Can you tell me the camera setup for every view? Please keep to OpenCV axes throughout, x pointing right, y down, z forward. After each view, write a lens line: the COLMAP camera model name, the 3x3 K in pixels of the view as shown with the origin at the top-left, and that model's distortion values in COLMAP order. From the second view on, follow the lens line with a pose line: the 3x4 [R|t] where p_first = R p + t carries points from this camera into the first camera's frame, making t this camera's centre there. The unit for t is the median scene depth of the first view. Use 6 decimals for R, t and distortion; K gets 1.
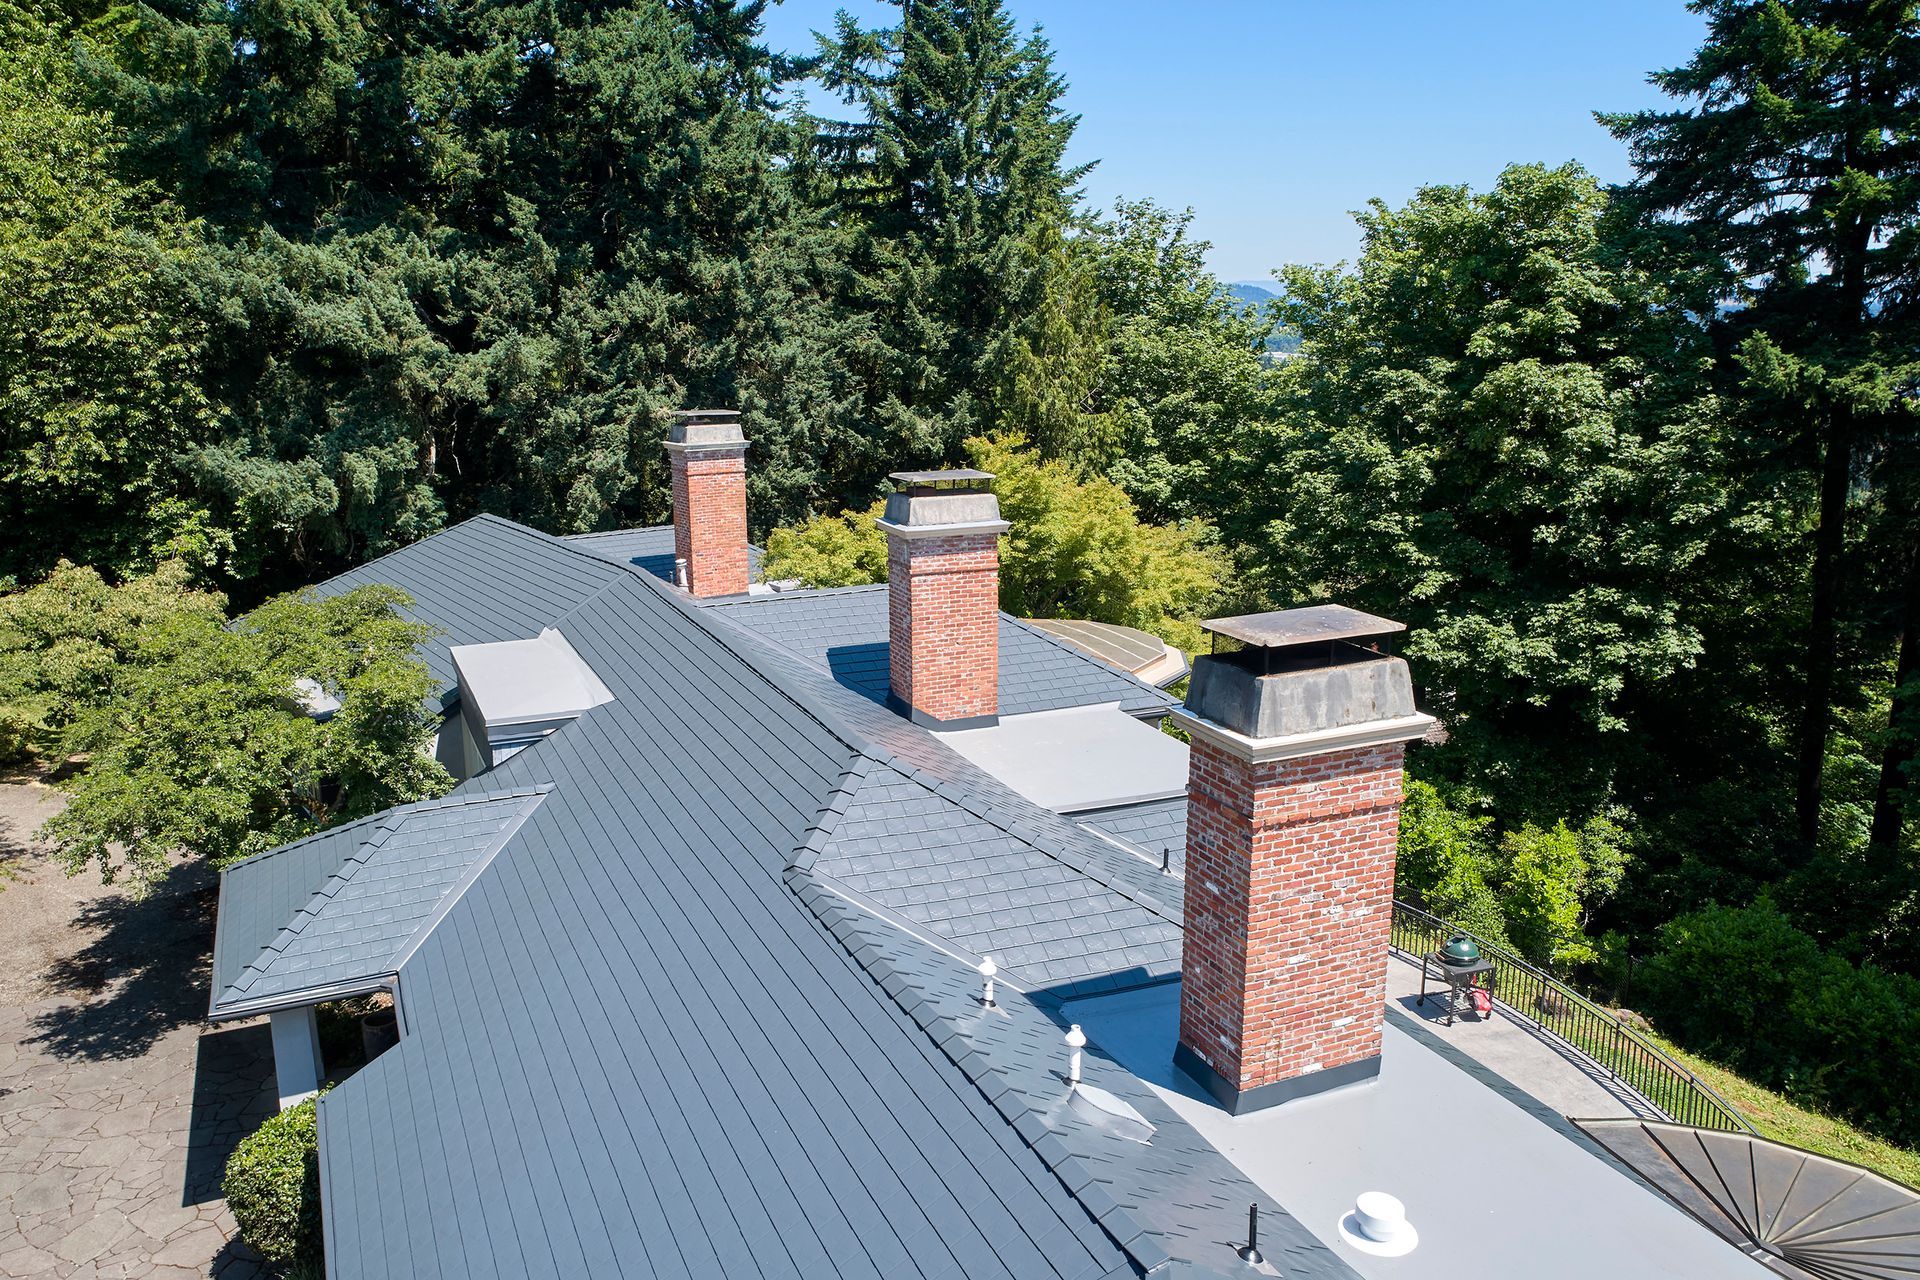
lens RADIAL K [[1438.1, 0, 987.1], [0, 1438.1, 640.6], [0, 0, 1]] dist [-0.014328, 0.001775]
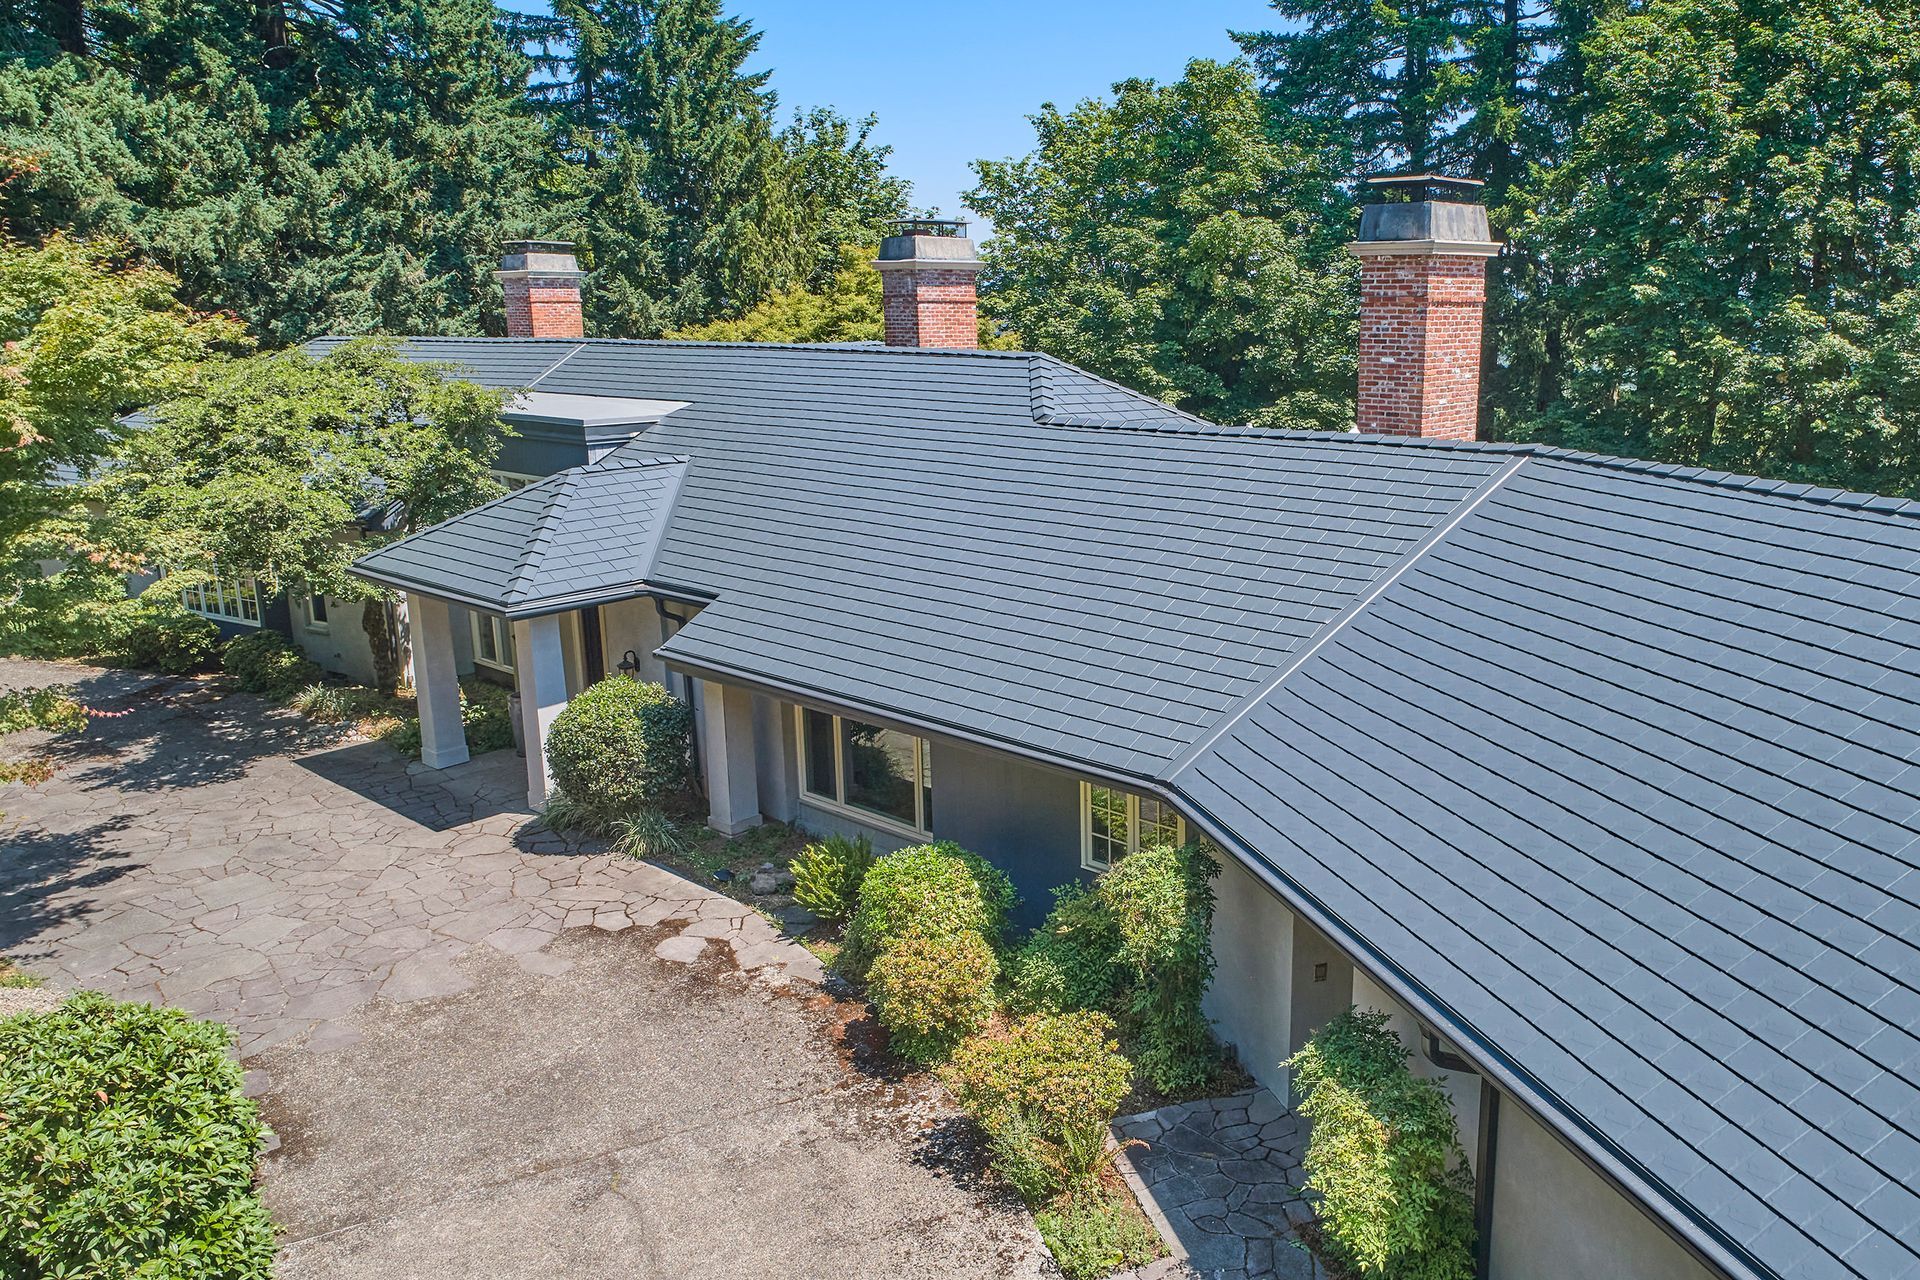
lens RADIAL K [[1420.0, 0, 1119.6], [0, 1420.0, 637.0], [0, 0, 1]] dist [-0.008618, 0.002354]
pose [[0.909727, -0.102211, 0.402429, -0.204740], [0.101417, 0.994570, 0.023343, 0.111997], [-0.402630, 0.019577, 0.915153, -0.067916]]
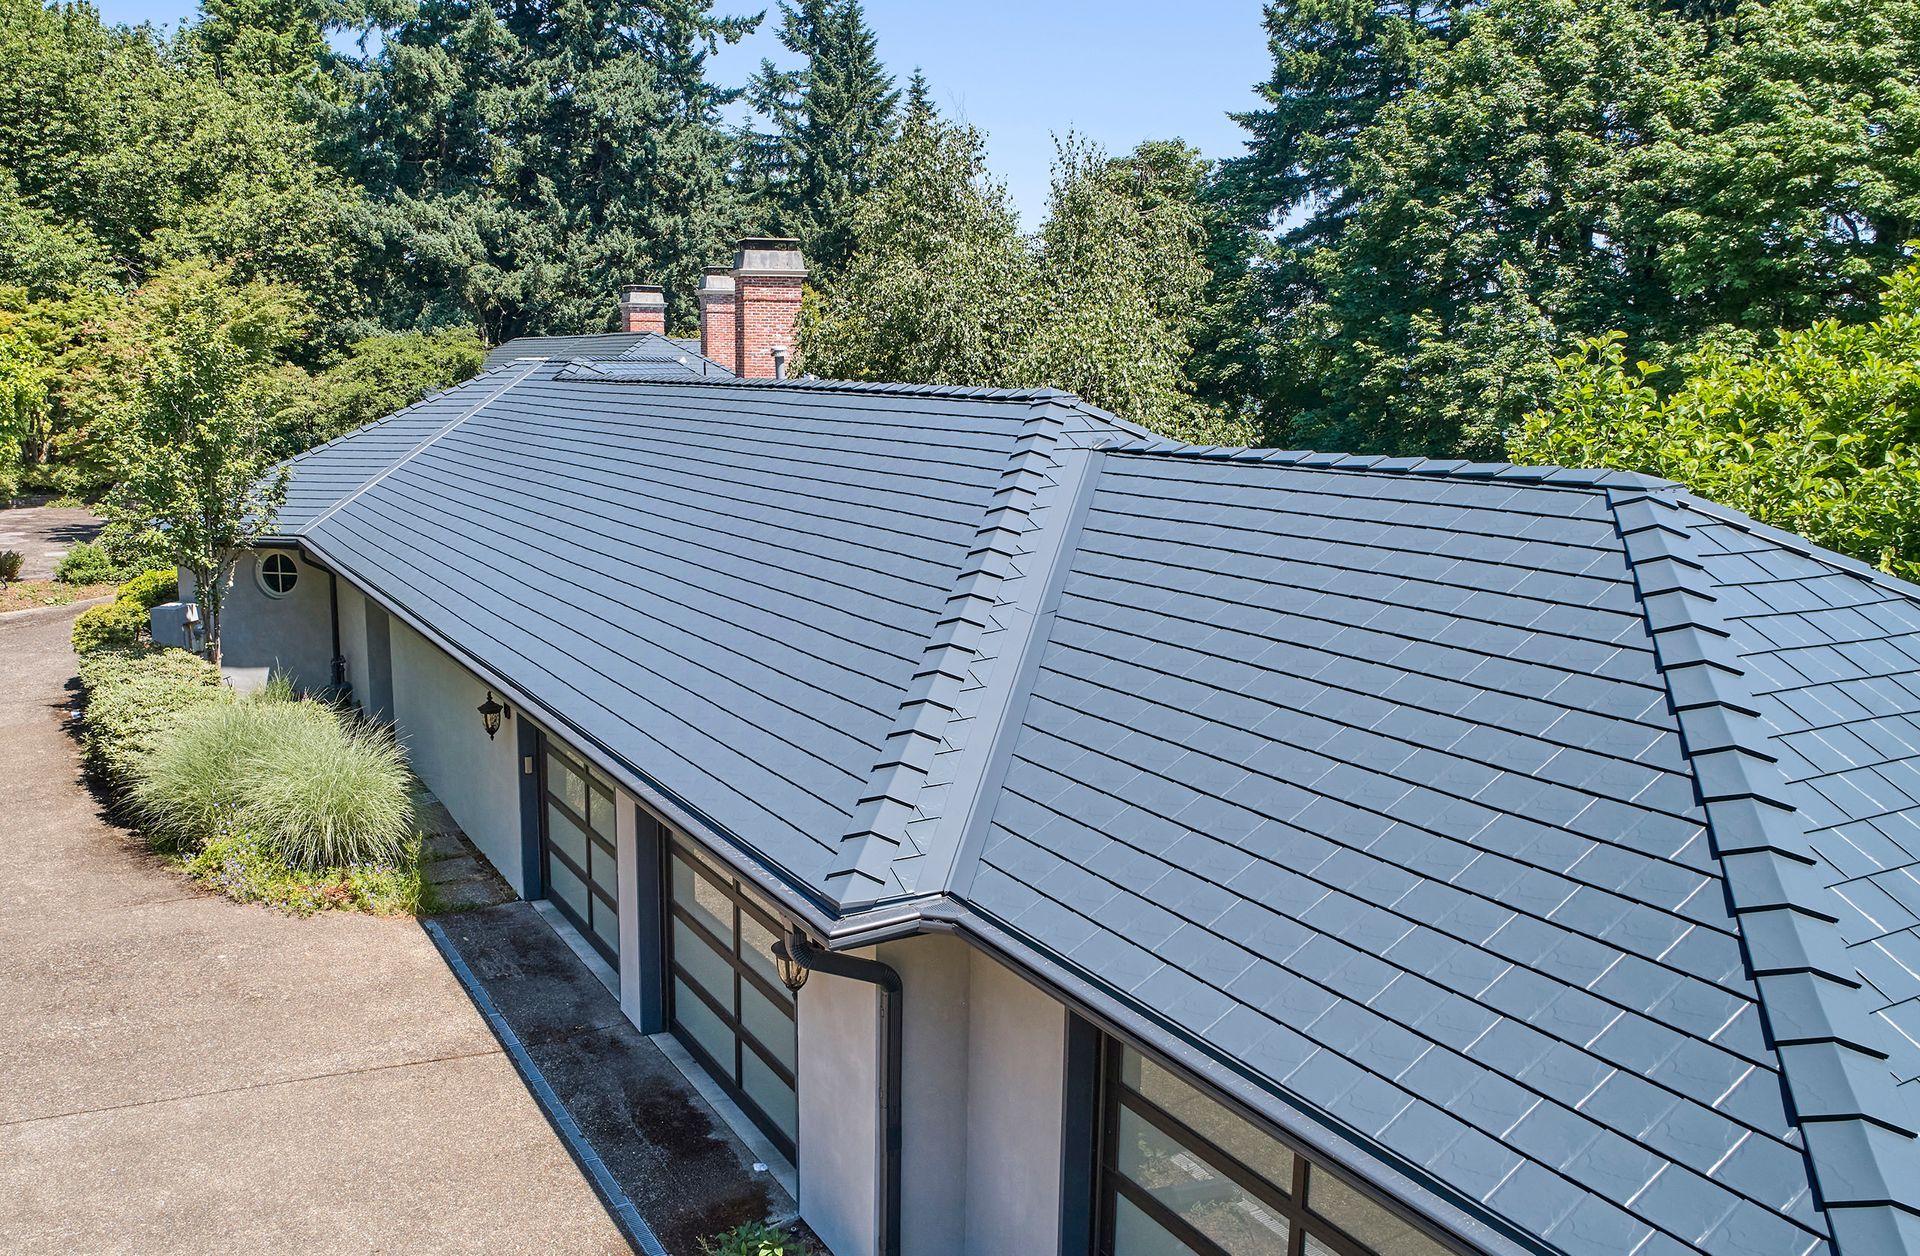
lens RADIAL K [[1478.7, 0, 841.5], [0, 1478.7, 629.6], [0, 0, 1]] dist [-0.004725, -0.001291]
pose [[0.992251, 0.024526, -0.121807, 0.215982], [-0.030666, 0.998338, -0.048793, 0.267862], [0.120408, 0.052150, 0.991354, -0.572239]]
